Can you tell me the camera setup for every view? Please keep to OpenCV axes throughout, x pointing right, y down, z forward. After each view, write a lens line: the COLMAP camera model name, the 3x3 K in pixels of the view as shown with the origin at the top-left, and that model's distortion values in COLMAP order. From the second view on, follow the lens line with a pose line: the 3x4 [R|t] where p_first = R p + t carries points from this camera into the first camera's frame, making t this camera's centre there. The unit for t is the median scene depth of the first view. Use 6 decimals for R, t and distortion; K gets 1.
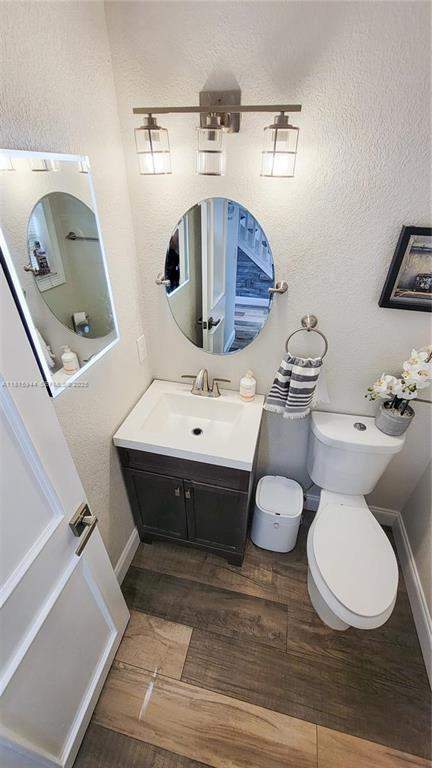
lens RADIAL K [[312.4, 0, 214.3], [0, 312.4, 385.6], [0, 0, 1]] dist [0.000396, -0.000311]
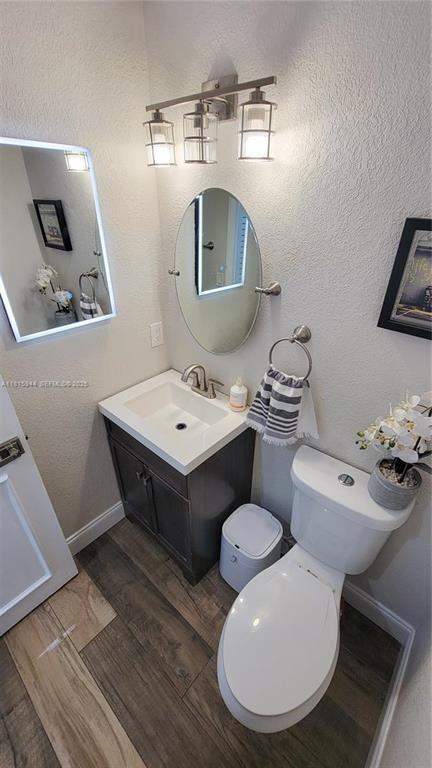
lens RADIAL K [[312.4, 0, 214.7], [0, 312.4, 384.3], [0, 0, 1]] dist [0.000396, -0.000311]
pose [[0.878900, 0.245601, -0.408919, 0.467556], [-0.271256, 0.962494, -0.004935, -0.004151], [0.392370, 0.115259, 0.912557, 0.149312]]
